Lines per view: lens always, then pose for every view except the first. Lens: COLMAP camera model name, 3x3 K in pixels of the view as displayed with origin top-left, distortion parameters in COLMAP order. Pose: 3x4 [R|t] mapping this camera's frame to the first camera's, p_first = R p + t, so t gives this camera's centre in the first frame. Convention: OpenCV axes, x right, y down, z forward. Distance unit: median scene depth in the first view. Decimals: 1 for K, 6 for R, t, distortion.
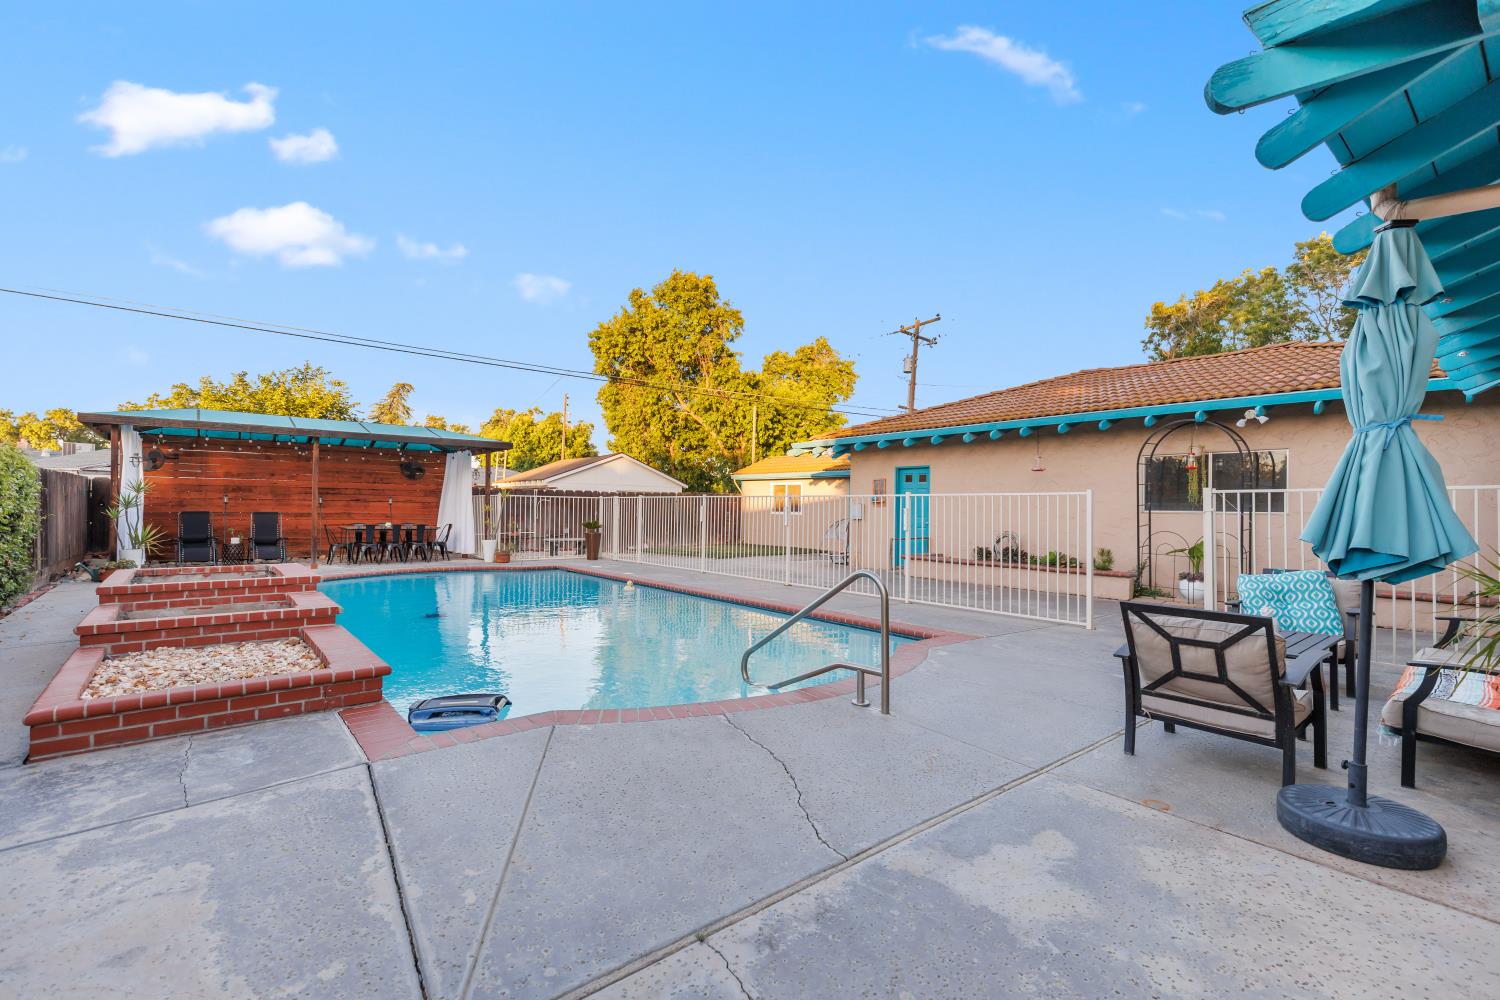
lens RADIAL K [[666.5, 0, 749.4], [0, 666.5, 503.7], [0, 0, 1]] dist [0.008813, 0.000395]
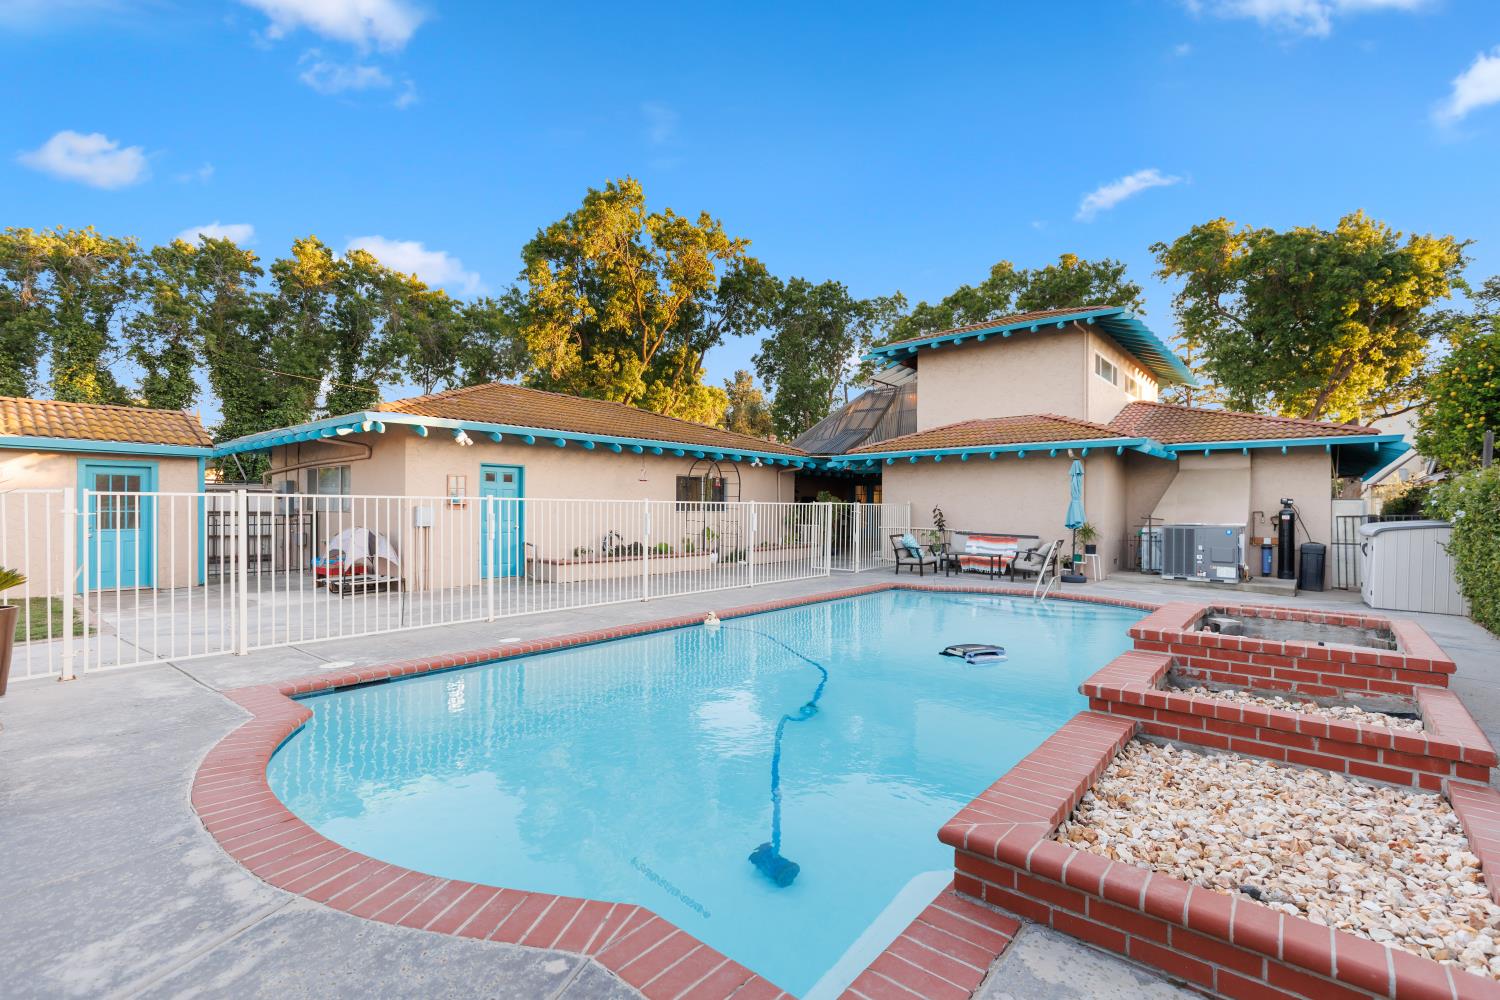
lens RADIAL K [[666.5, 0, 753.7], [0, 666.5, 511.8], [0, 0, 1]] dist [0.008813, 0.000395]
pose [[-0.183211, -0.014776, 0.982963, -0.613878], [-0.012749, 0.999839, 0.012654, -0.007084], [-0.982991, -0.010214, -0.183370, 0.734544]]
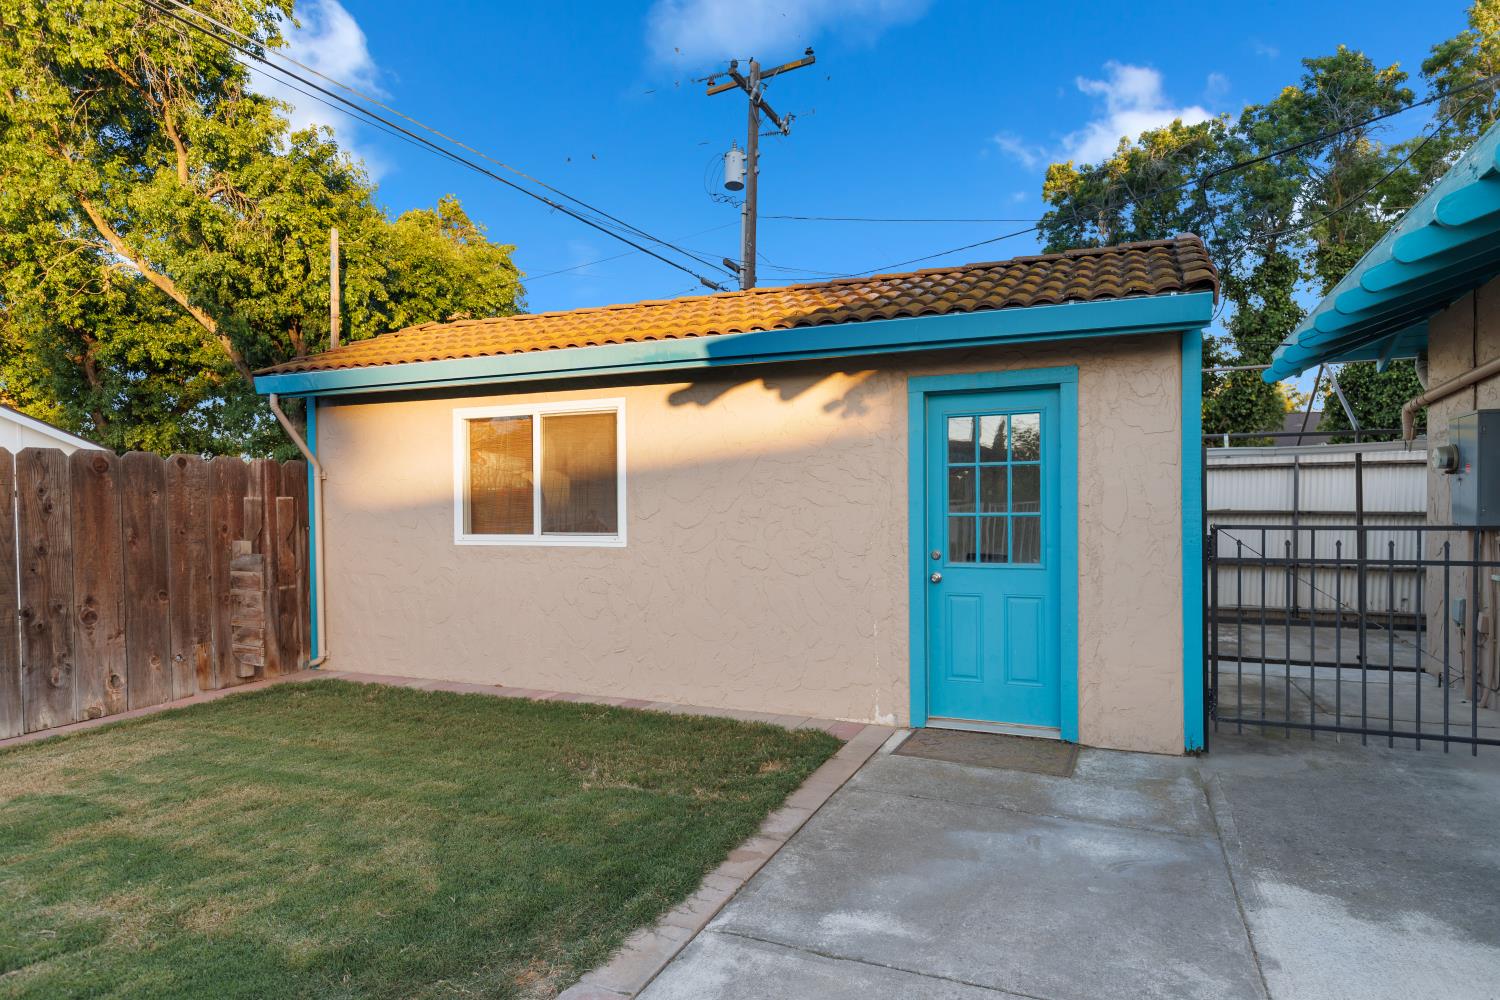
lens RADIAL K [[863.7, 0, 749.6], [0, 863.7, 512.6], [0, 0, 1]] dist [0.013956, 0.001031]
pose [[0.890181, -0.019835, 0.455175, -0.020180], [0.015897, 0.999796, 0.012477, 0.004939], [-0.455330, -0.003871, 0.890314, 1.015891]]
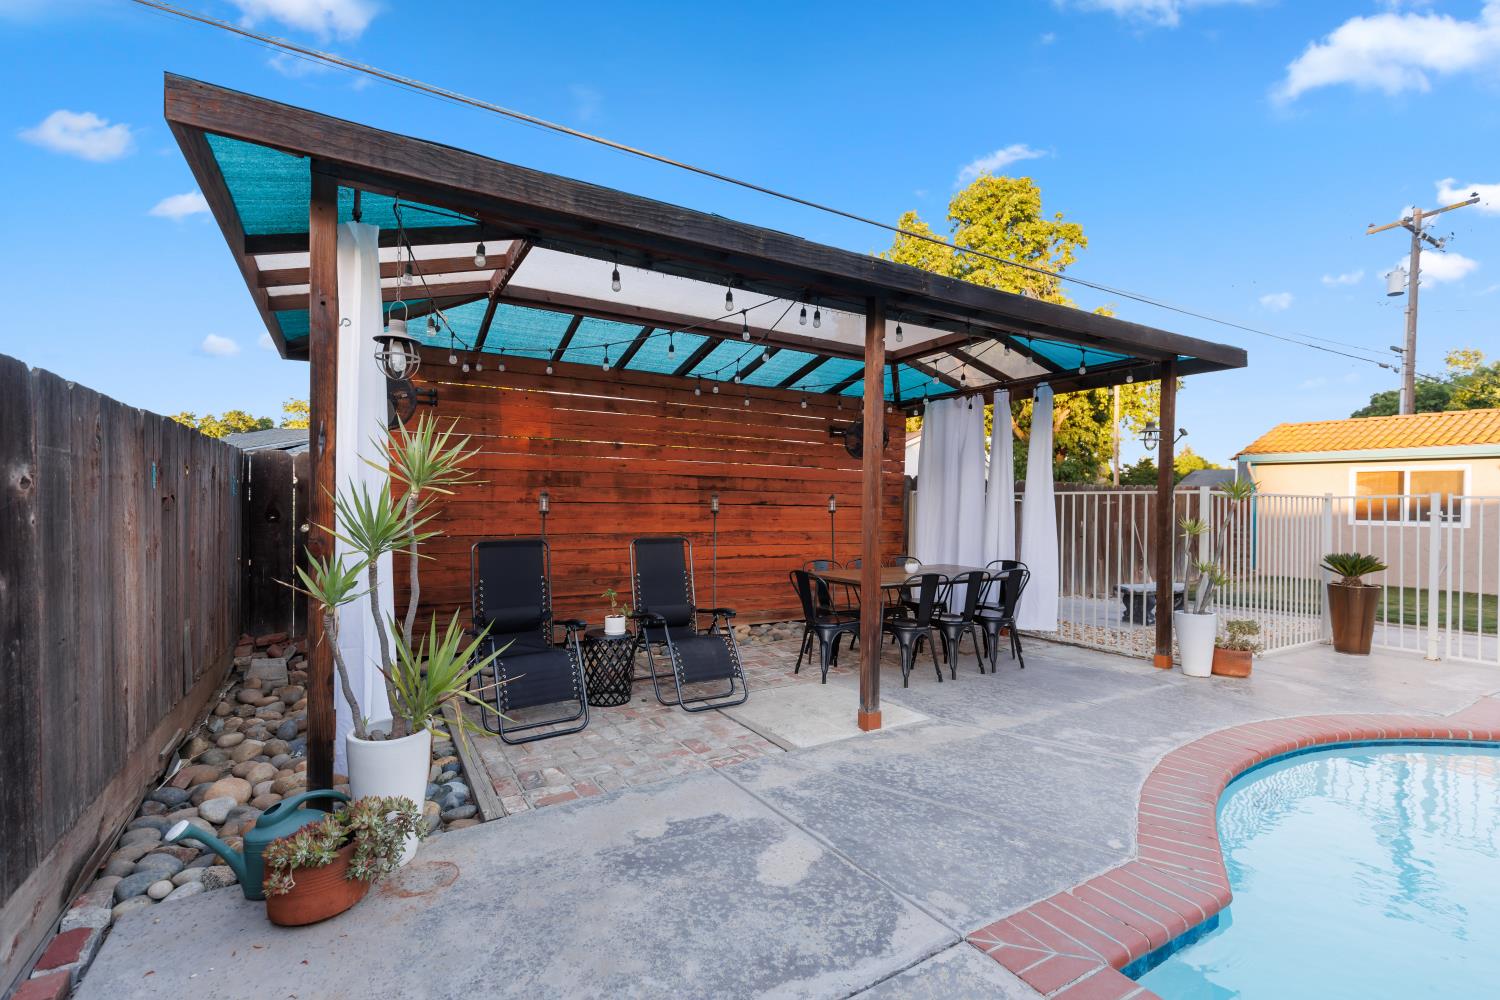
lens RADIAL K [[666.5, 0, 755.5], [0, 666.5, 503.5], [0, 0, 1]] dist [0.008813, 0.000395]
pose [[0.990145, -0.002357, -0.140029, -0.553049], [0.002648, 0.999995, 0.001895, -0.006424], [0.140024, -0.002248, 0.990146, 0.572551]]
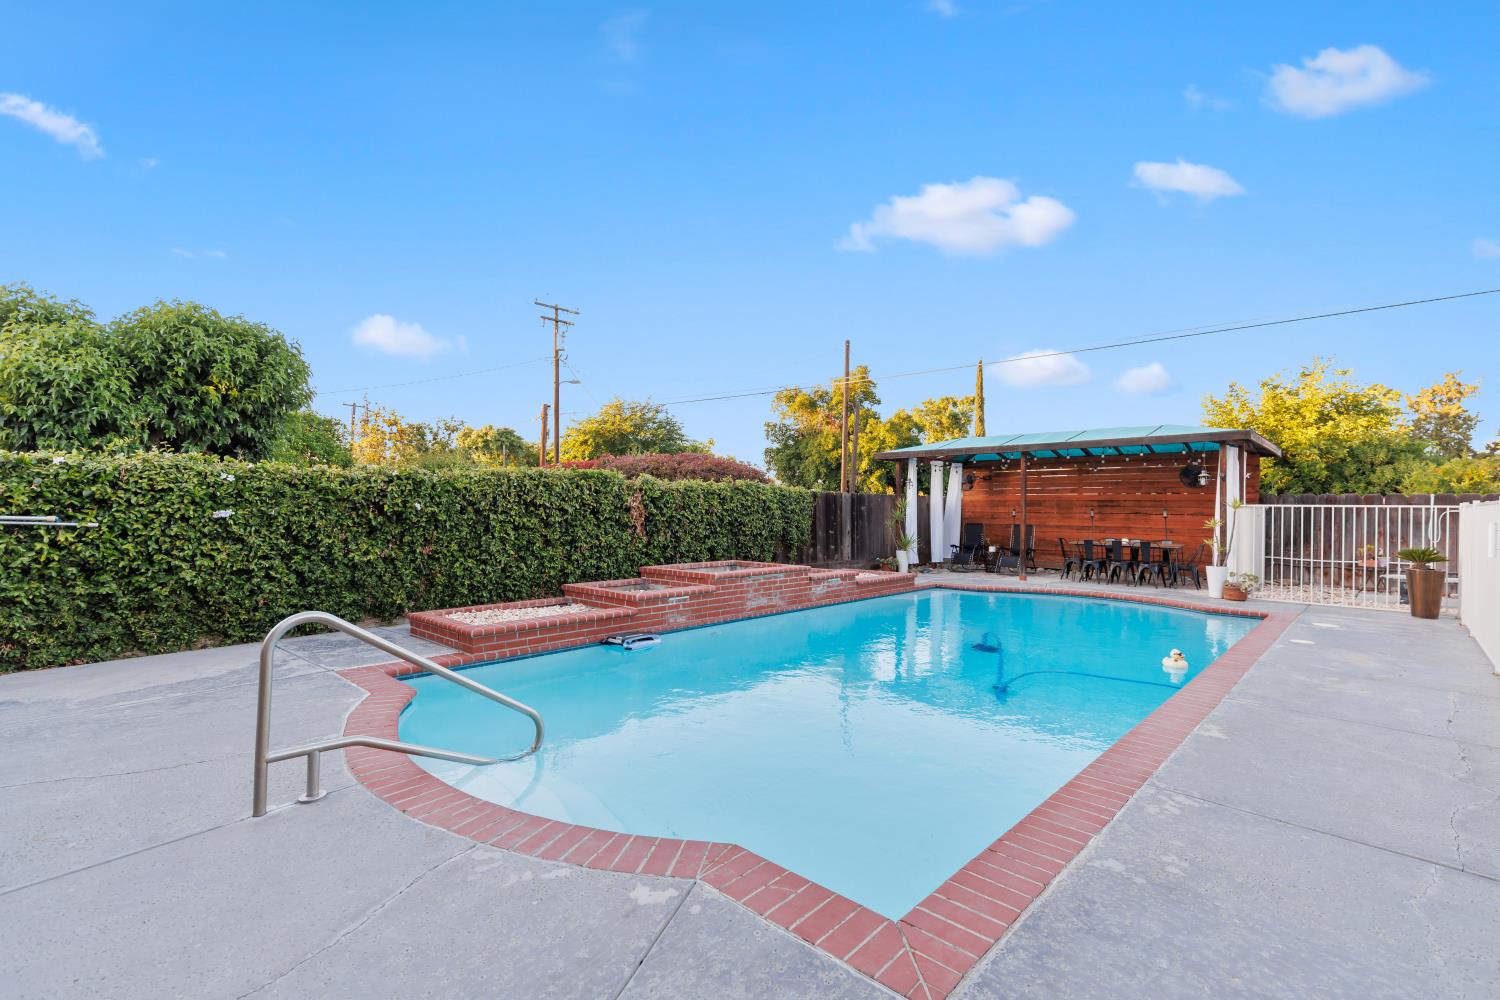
lens RADIAL K [[666.5, 0, 753.6], [0, 666.5, 503.1], [0, 0, 1]] dist [0.008813, 0.000395]
pose [[0.122727, -0.018822, -0.992262, 0.259308], [-0.004927, 0.999796, -0.019575, 0.001388], [0.992428, 0.007292, 0.122609, 0.393341]]
